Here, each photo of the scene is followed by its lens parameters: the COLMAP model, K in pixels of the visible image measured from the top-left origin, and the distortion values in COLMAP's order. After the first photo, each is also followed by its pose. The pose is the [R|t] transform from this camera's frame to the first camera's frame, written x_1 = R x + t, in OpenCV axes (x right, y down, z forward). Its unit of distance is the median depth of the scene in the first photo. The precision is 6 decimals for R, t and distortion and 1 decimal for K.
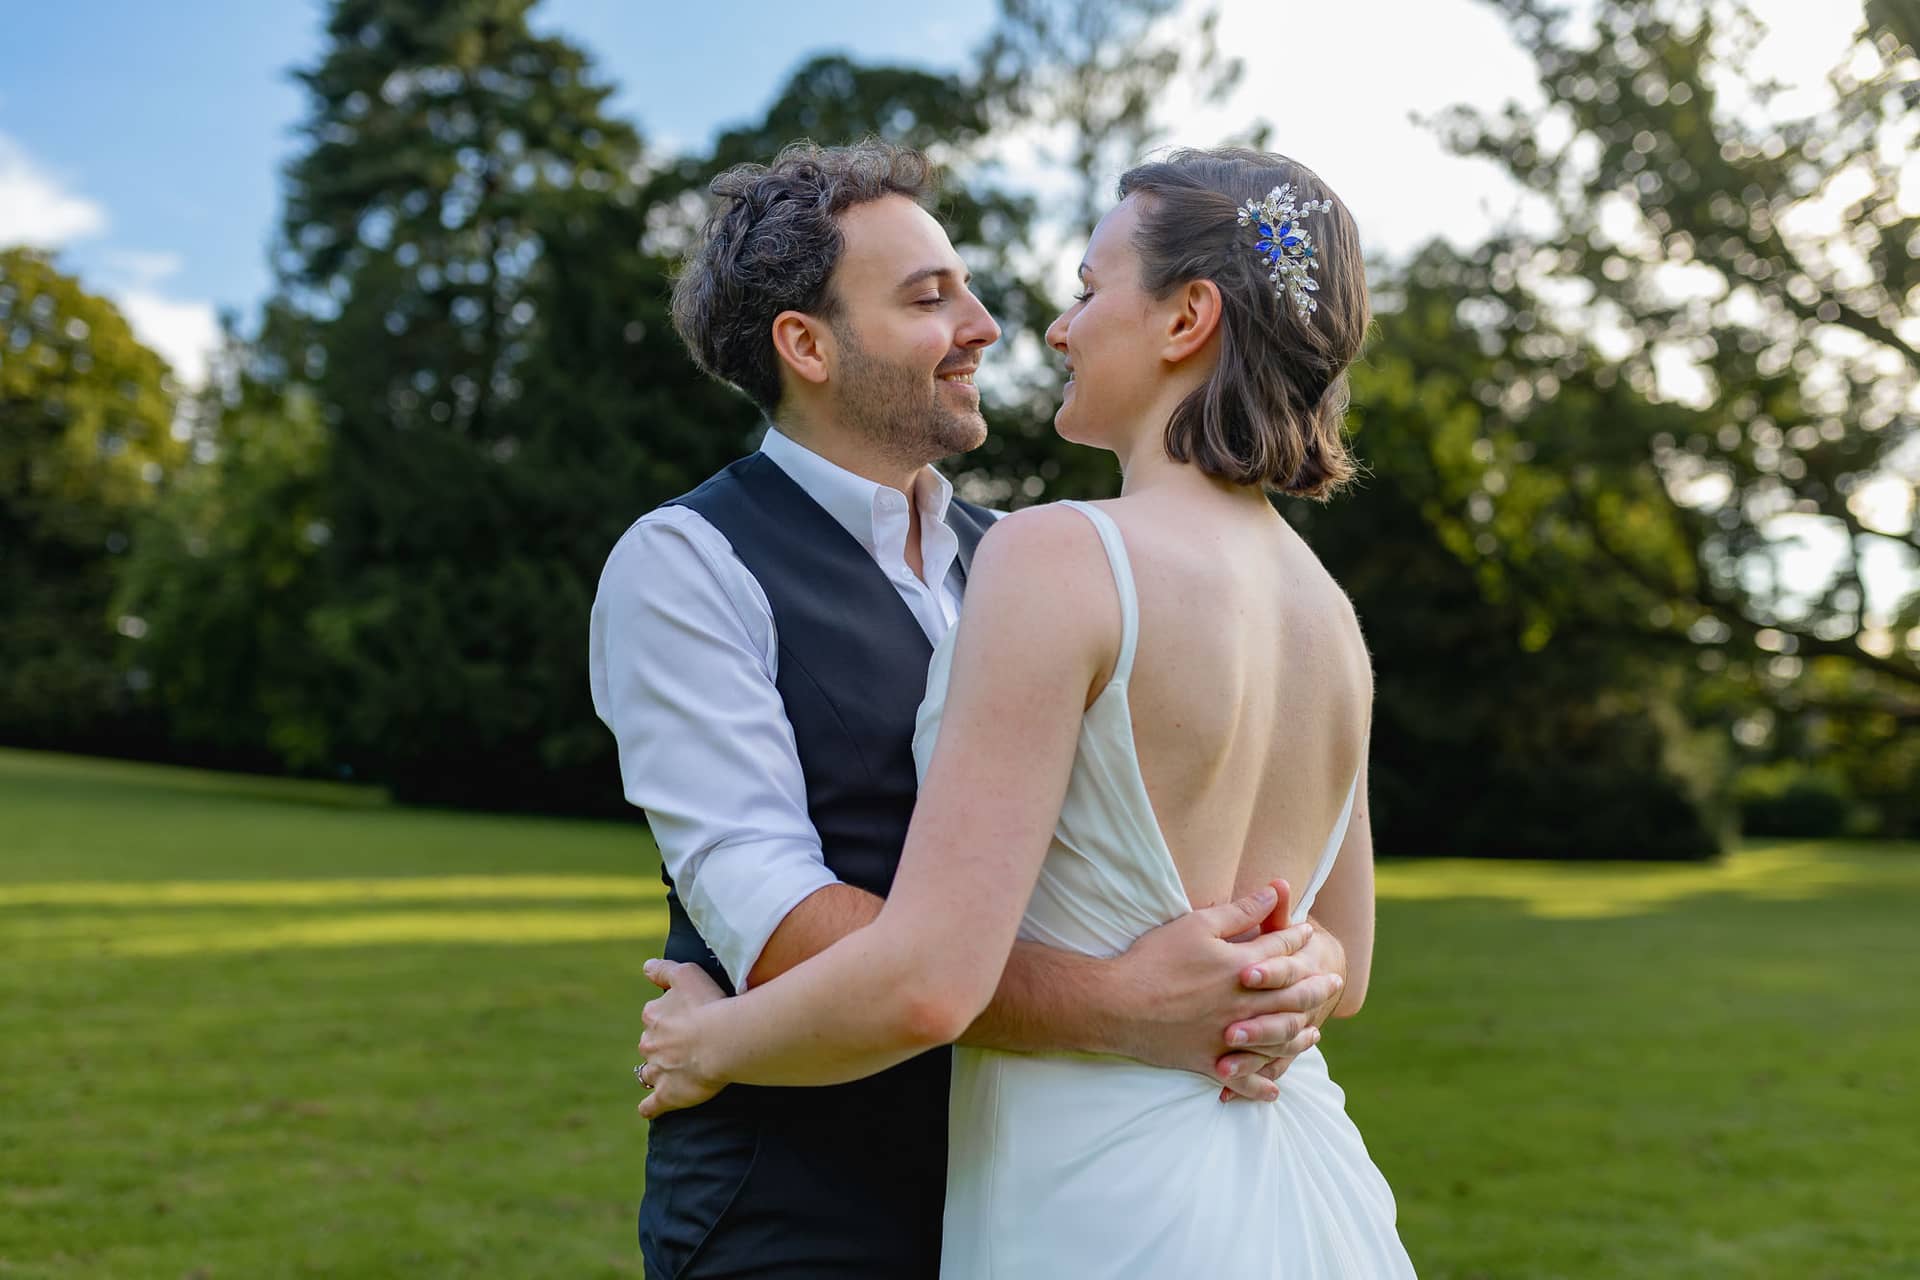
lens RADIAL K [[1819.1, 0, 960.0], [0, 1819.1, 640.0], [0, 0, 1]] dist [-0.005145, -0.002953]
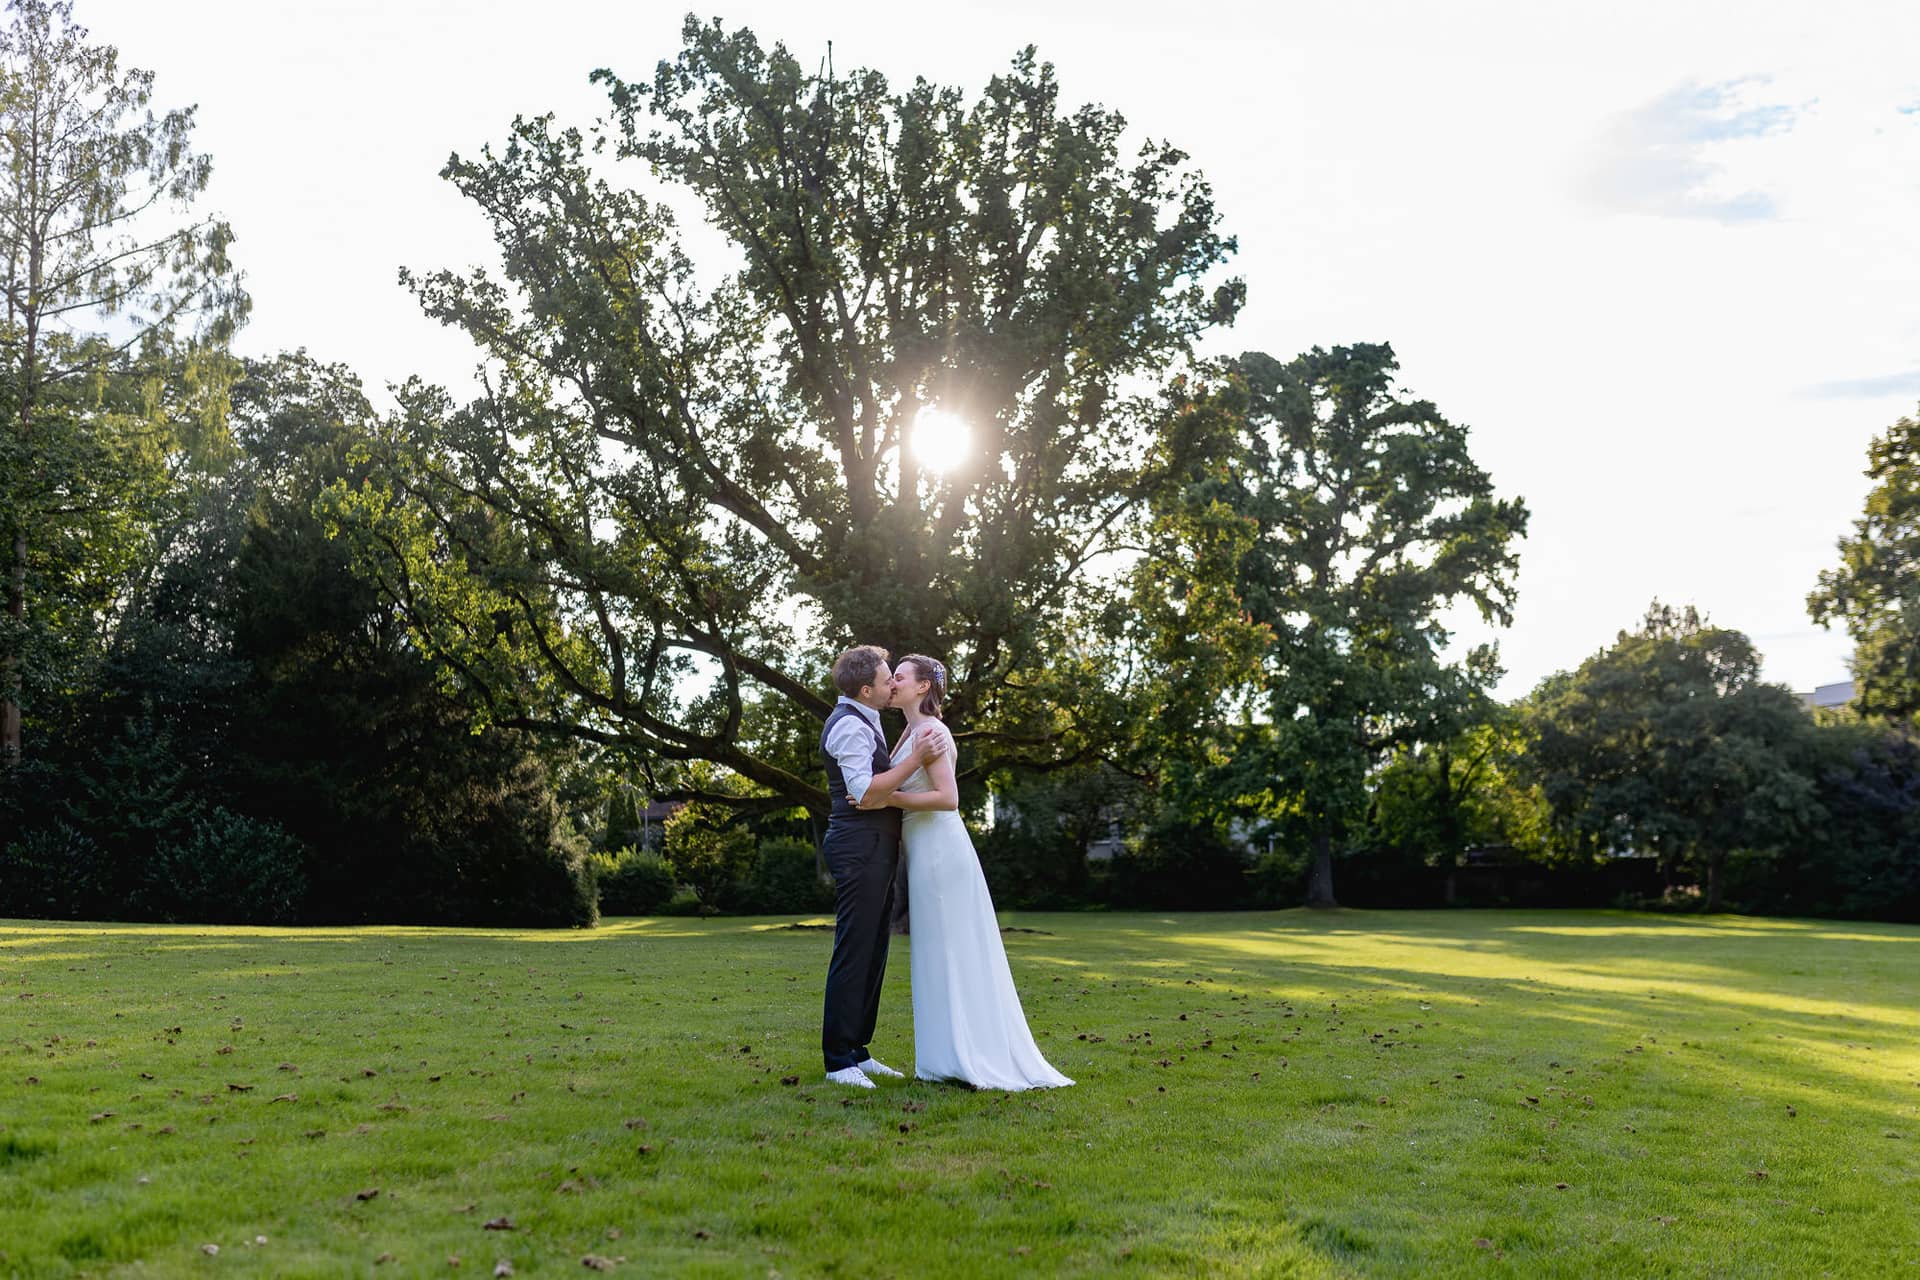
lens RADIAL K [[1819.1, 0, 960.0], [0, 1819.1, 640.0], [0, 0, 1]] dist [-0.005145, -0.002953]
pose [[0.808460, 0.083835, 0.582550, -0.122821], [-0.055165, 0.996239, -0.066812, 0.001941], [-0.585960, 0.021878, 0.810044, -0.144827]]
